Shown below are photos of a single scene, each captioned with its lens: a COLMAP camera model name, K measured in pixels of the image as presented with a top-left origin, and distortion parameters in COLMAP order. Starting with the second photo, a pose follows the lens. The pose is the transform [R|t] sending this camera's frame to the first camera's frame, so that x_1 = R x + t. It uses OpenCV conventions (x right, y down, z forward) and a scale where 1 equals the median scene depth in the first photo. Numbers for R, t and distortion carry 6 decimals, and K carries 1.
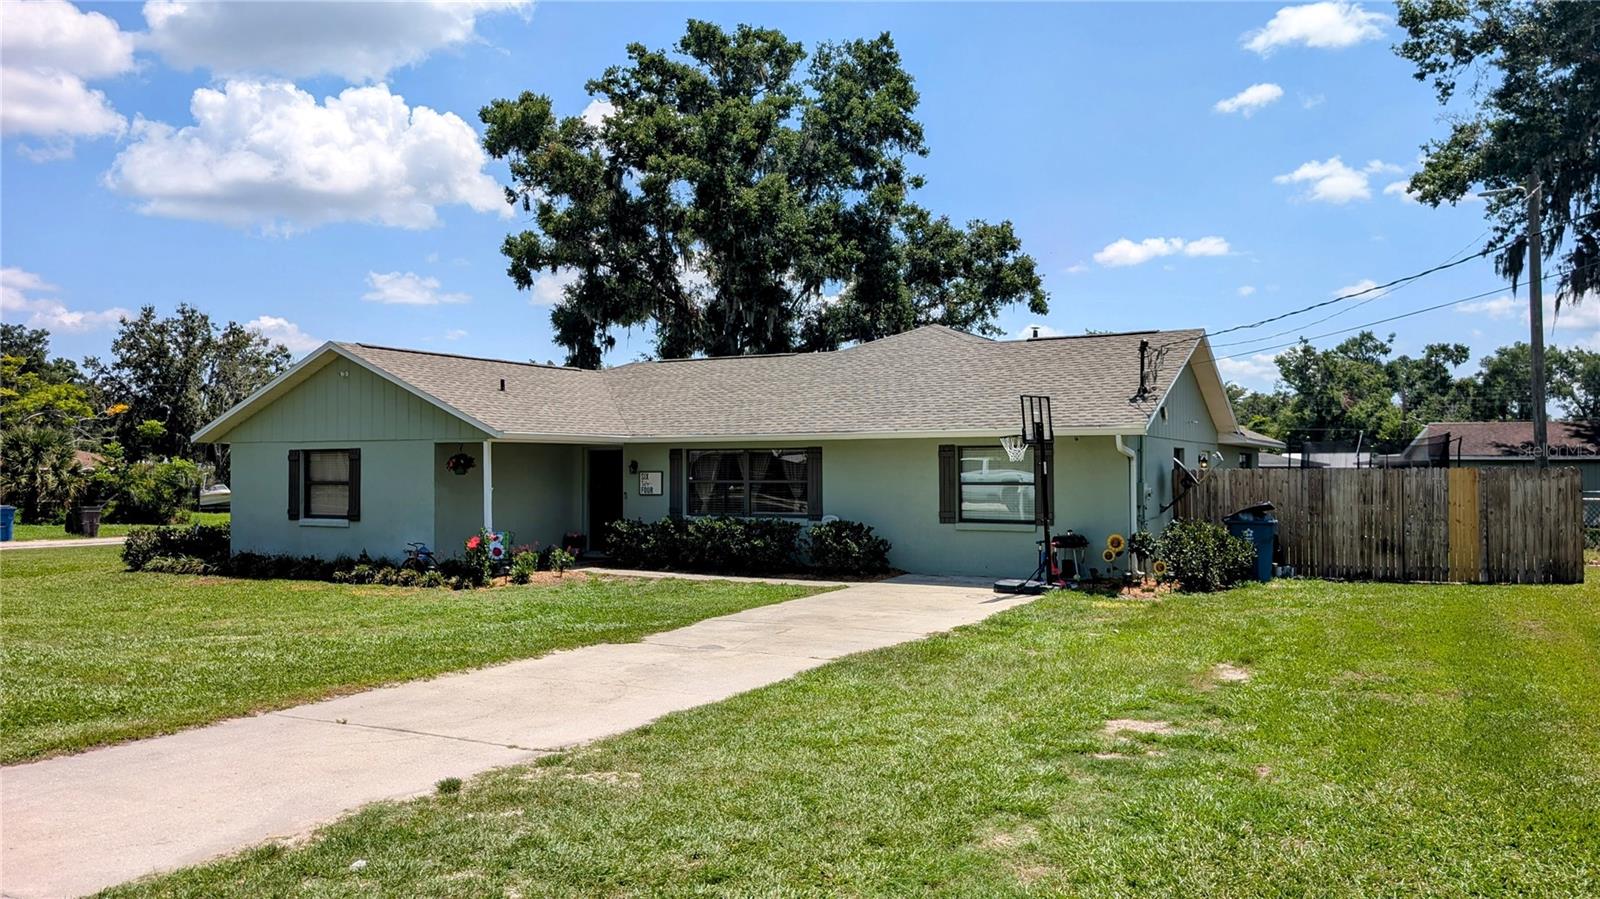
lens RADIAL K [[1162.9, 0, 776.3], [0, 1162.9, 439.4], [0, 0, 1]] dist [0.032327, -0.038036]
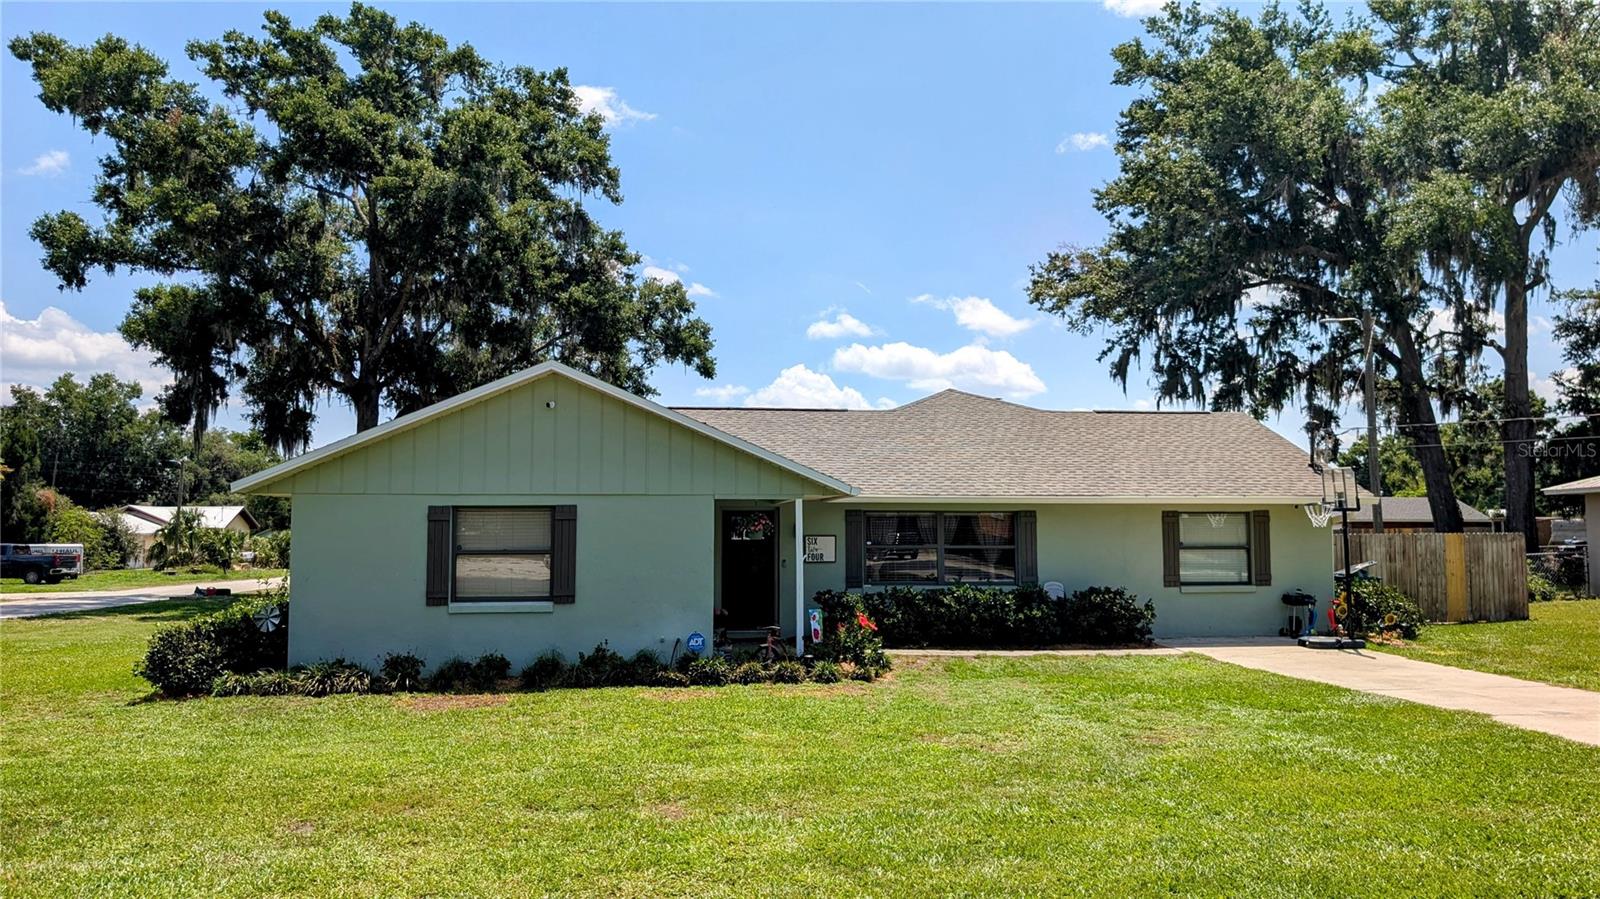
lens RADIAL K [[1162.9, 0, 776.3], [0, 1162.9, 439.4], [0, 0, 1]] dist [0.032327, -0.038036]
pose [[0.820189, 0.047160, 0.570145, -0.386274], [-0.016769, 0.998150, -0.058440, 0.004475], [-0.571846, 0.038370, 0.819463, 0.185713]]
